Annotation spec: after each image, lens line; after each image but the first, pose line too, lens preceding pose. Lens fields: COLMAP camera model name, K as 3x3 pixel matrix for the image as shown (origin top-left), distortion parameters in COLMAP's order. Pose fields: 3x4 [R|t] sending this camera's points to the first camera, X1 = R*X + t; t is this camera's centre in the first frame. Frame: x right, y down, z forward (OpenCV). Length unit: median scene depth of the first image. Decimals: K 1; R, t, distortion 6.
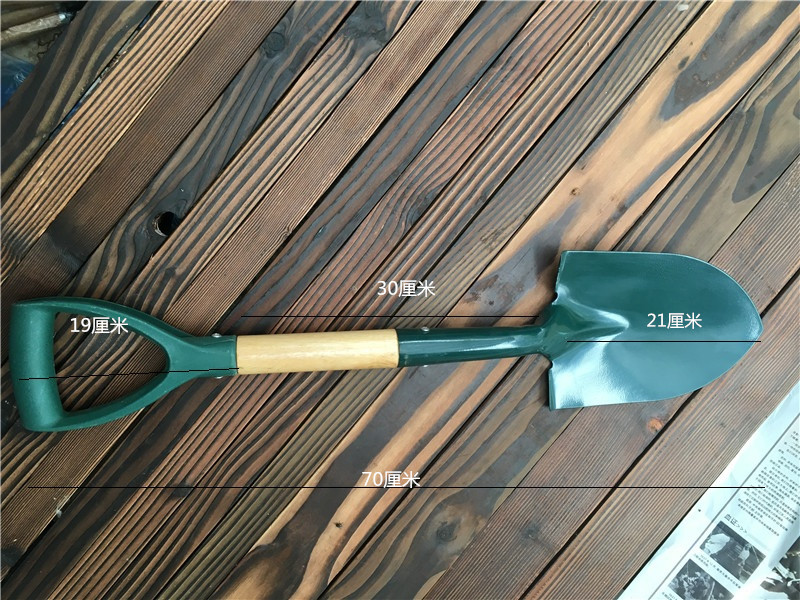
lens RADIAL K [[689.4, 0, 402.1], [0, 689.4, 301.5], [0, 0, 1]] dist [0.078196, -0.124989]
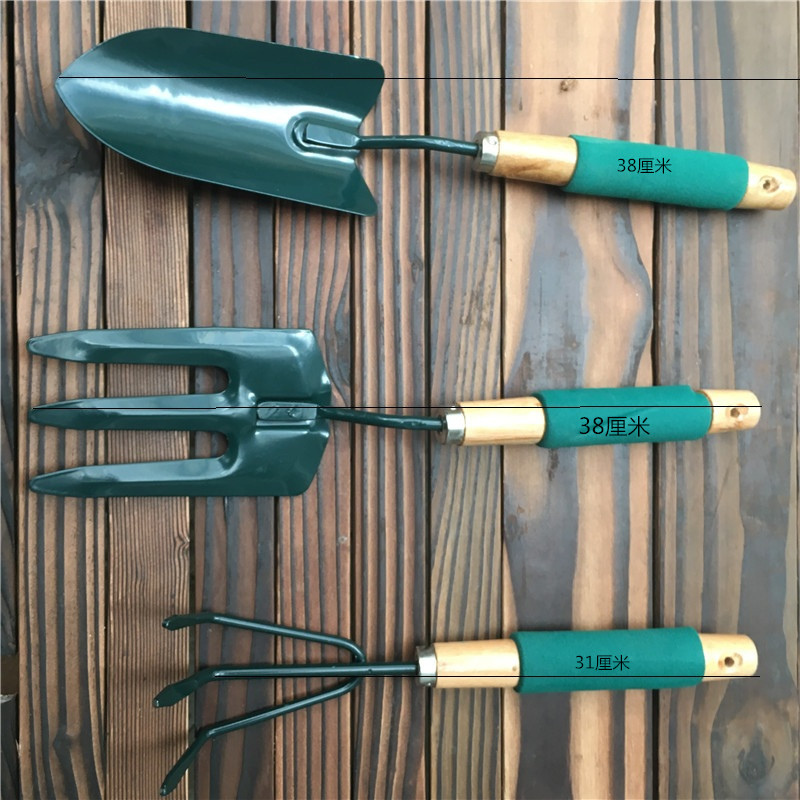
lens RADIAL K [[928.6, 0, 400.0], [0, 928.6, 396.9], [0, 0, 1]] dist [0.078227, -0.125800]
pose [[0.766568, -0.641846, -0.020184, 0.054391], [0.641199, 0.766760, -0.030711, -0.054754], [0.035188, 0.010601, 0.999324, 0.259115]]
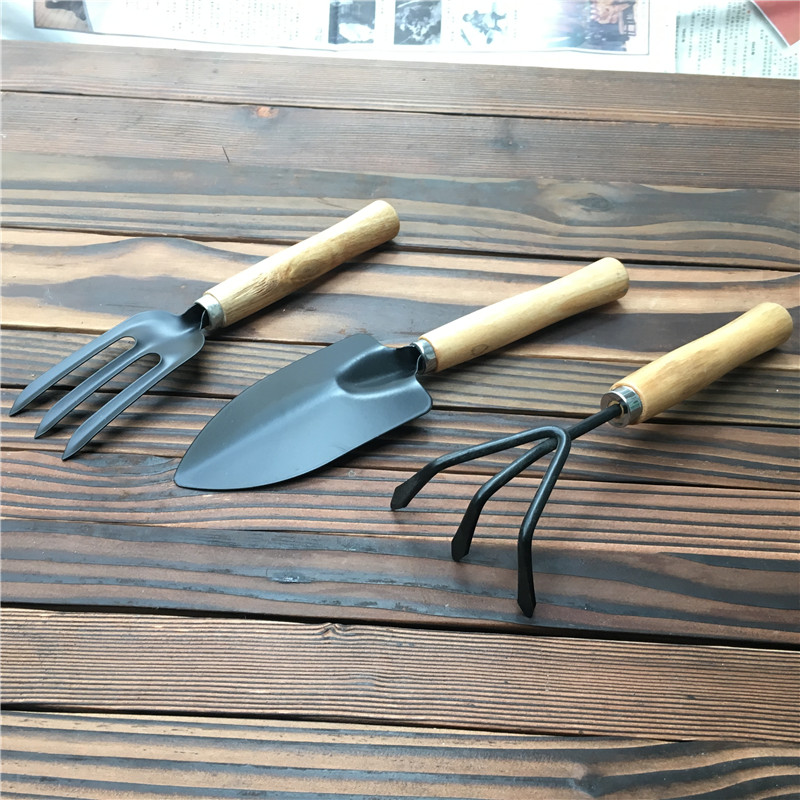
lens RADIAL K [[928.6, 0, 400.0], [0, 928.6, 396.9], [0, 0, 1]] dist [0.078227, -0.125800]
pose [[-0.601256, -0.674225, 0.428850, -0.328974], [0.798962, -0.499032, 0.335598, -0.181871], [-0.012259, 0.544415, 0.838726, 0.436331]]
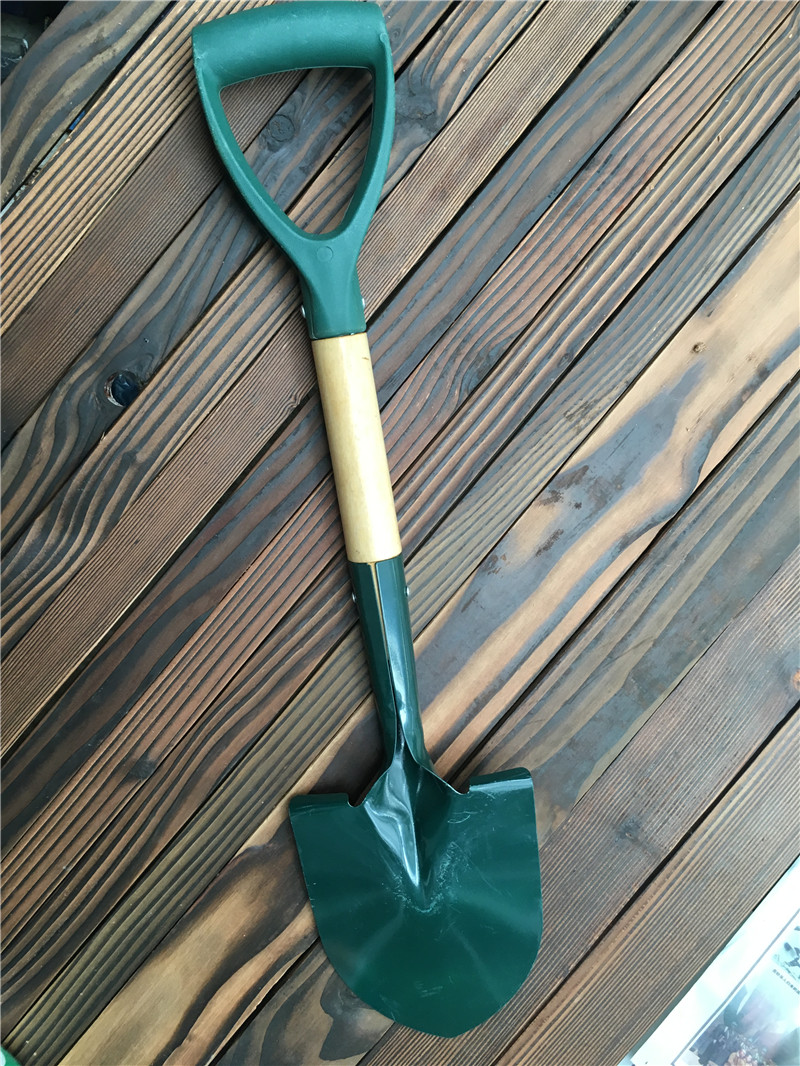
lens RADIAL K [[918.6, 0, 397.6], [0, 918.6, 528.5], [0, 0, 1]] dist [0.078196, -0.124989]
pose [[0.999975, 0.002633, 0.006512, -0.064561], [-0.002639, 0.999996, 0.000793, 0.026315], [-0.006510, -0.000810, 0.999978, 0.059518]]
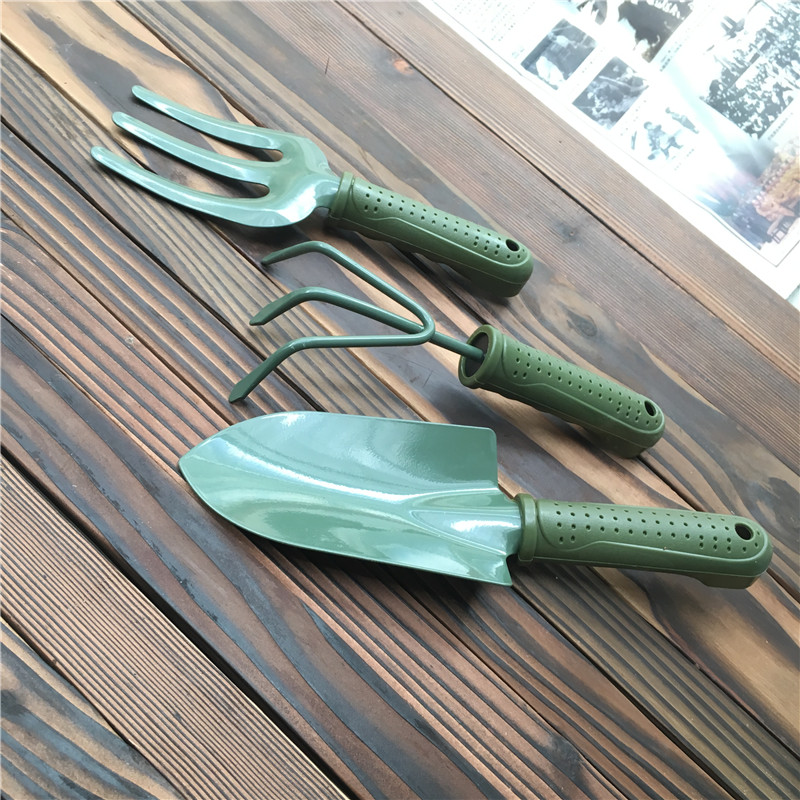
lens RADIAL K [[928.6, 0, 400.0], [0, 928.6, 396.9], [0, 0, 1]] dist [0.078227, -0.125800]
pose [[0.004212, -0.864315, 0.502933, -0.414972], [0.964564, 0.136195, 0.225980, 0.018903], [-0.263815, 0.484159, 0.834261, 0.452792]]
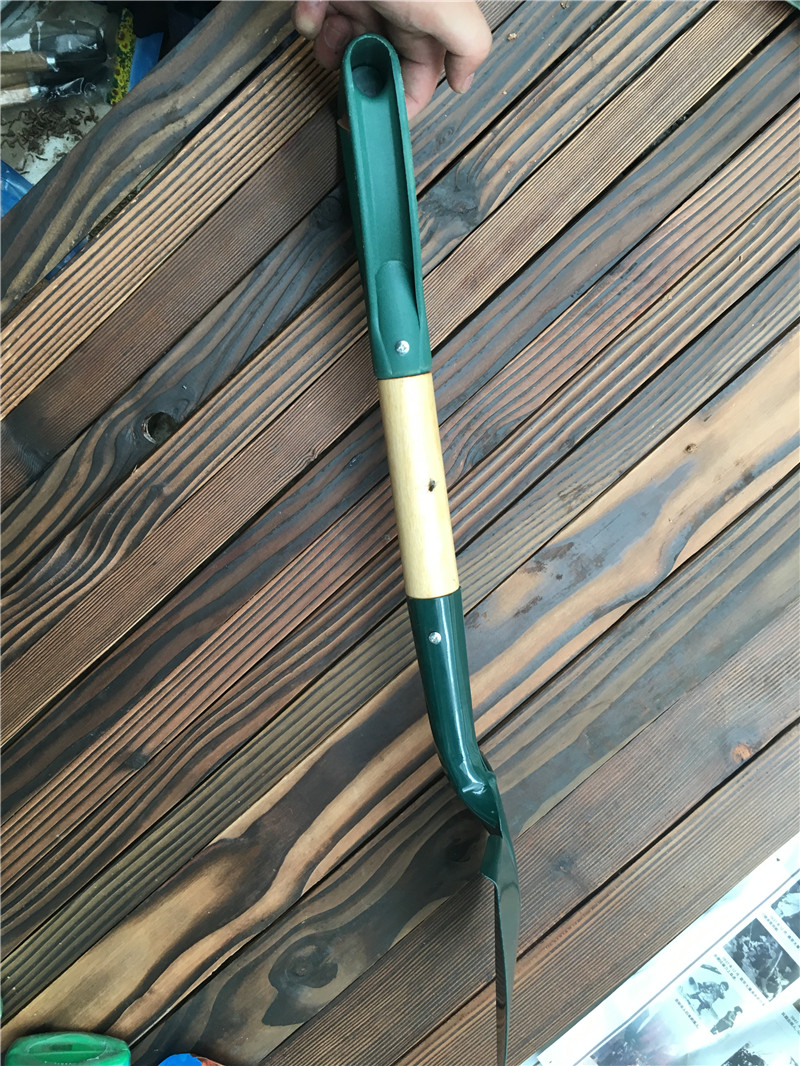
lens RADIAL K [[918.6, 0, 397.6], [0, 918.6, 528.5], [0, 0, 1]] dist [0.078196, -0.124989]
pose [[0.990539, 0.137225, -0.000898, -0.058138], [-0.136755, 0.987651, 0.076443, -0.109452], [0.011377, -0.075597, 0.997074, -0.023210]]
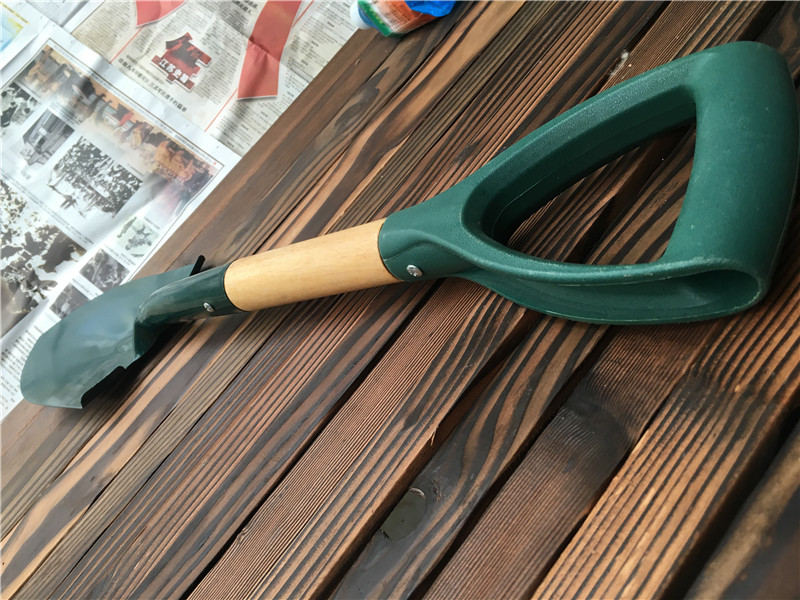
lens RADIAL K [[689.4, 0, 402.1], [0, 689.4, 301.5], [0, 0, 1]] dist [0.078196, -0.124989]
pose [[-0.869615, 0.216353, 0.443803, -0.536971], [0.083012, -0.822011, 0.563389, -0.238579], [0.486702, 0.526772, 0.696873, 0.574556]]
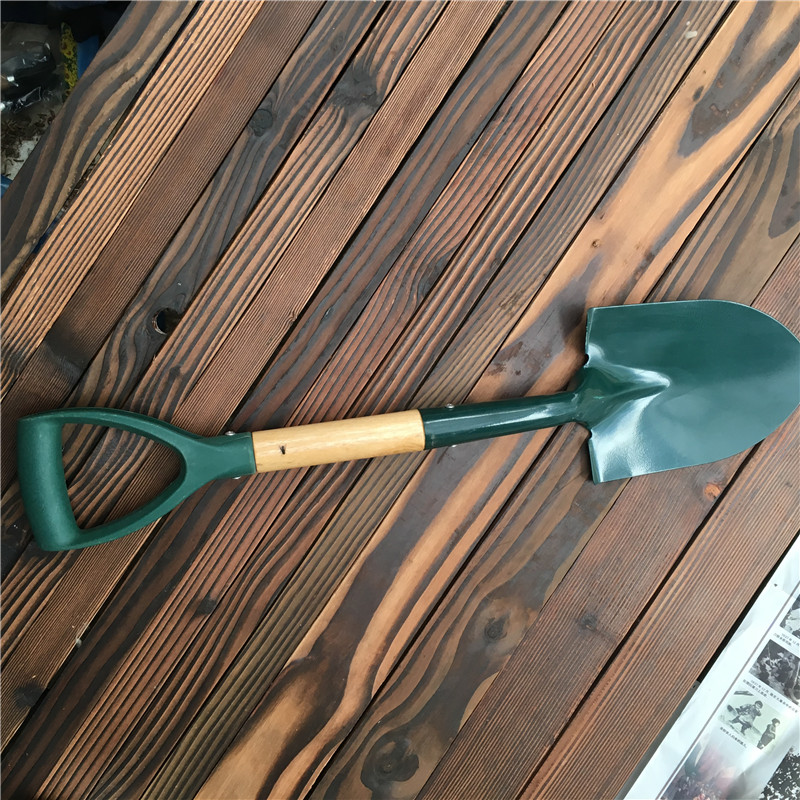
lens RADIAL K [[920.2, 0, 396.6], [0, 920.2, 403.3], [0, 0, 1]] dist [0.069339, -0.098696]
pose [[0.994860, -0.101087, -0.005946, -0.029740], [0.100951, 0.994693, -0.019886, 0.052647], [0.007925, 0.019183, 0.999785, -0.236581]]
